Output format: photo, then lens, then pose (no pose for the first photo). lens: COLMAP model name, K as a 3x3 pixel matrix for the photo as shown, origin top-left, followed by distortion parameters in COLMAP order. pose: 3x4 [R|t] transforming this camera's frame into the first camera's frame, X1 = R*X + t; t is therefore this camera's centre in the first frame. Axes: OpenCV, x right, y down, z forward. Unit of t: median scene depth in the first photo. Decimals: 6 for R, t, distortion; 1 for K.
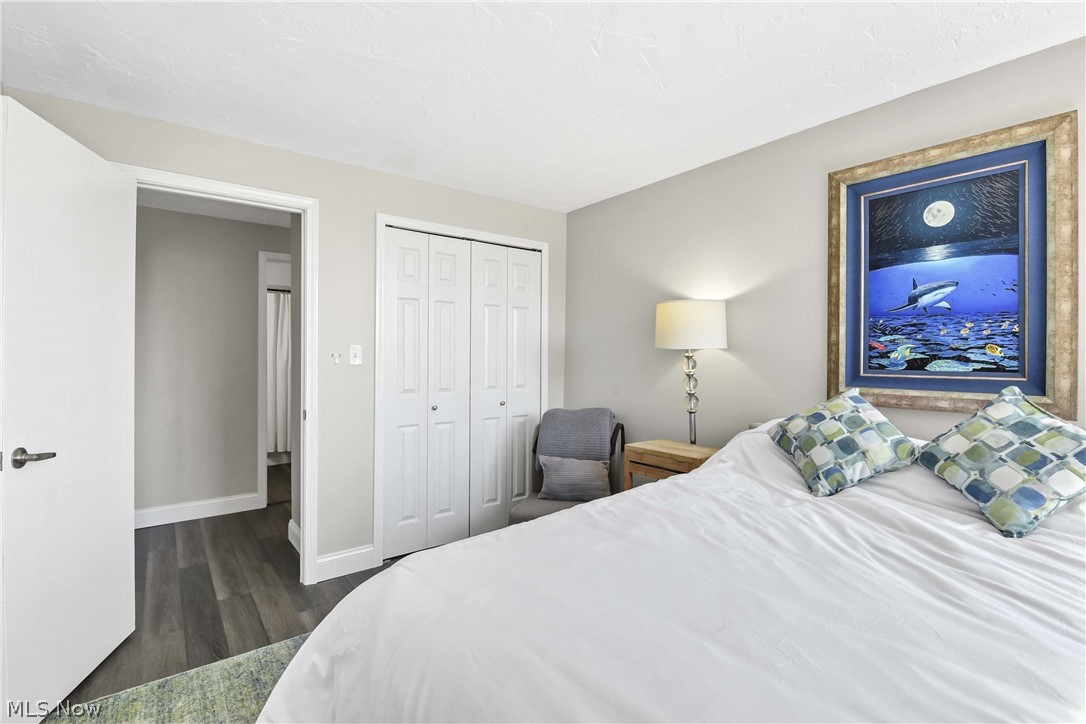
lens RADIAL K [[486.4, 0, 543.6], [0, 486.4, 358.6], [0, 0, 1]] dist [-0.001874, -0.008779]
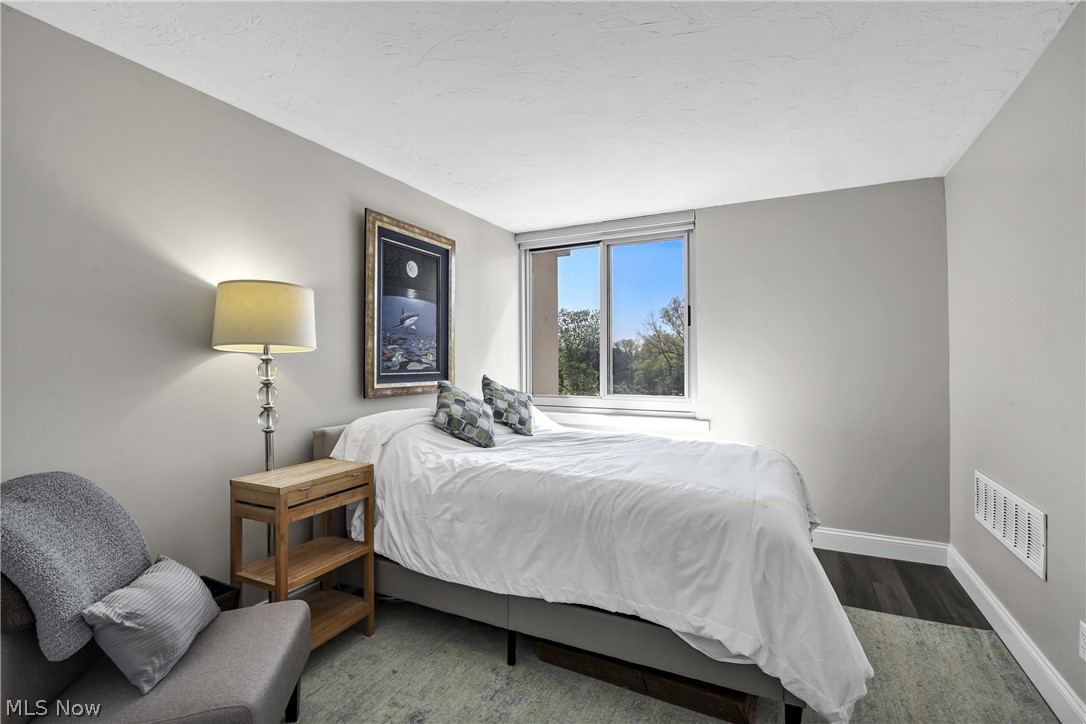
lens RADIAL K [[486.4, 0, 544.5], [0, 486.4, 361.1], [0, 0, 1]] dist [-0.001874, -0.008779]
pose [[-0.419284, 0.005340, 0.907839, -0.776384], [0.009703, 0.999952, -0.001400, 0.005204], [-0.907803, 0.008222, -0.419316, 1.245550]]
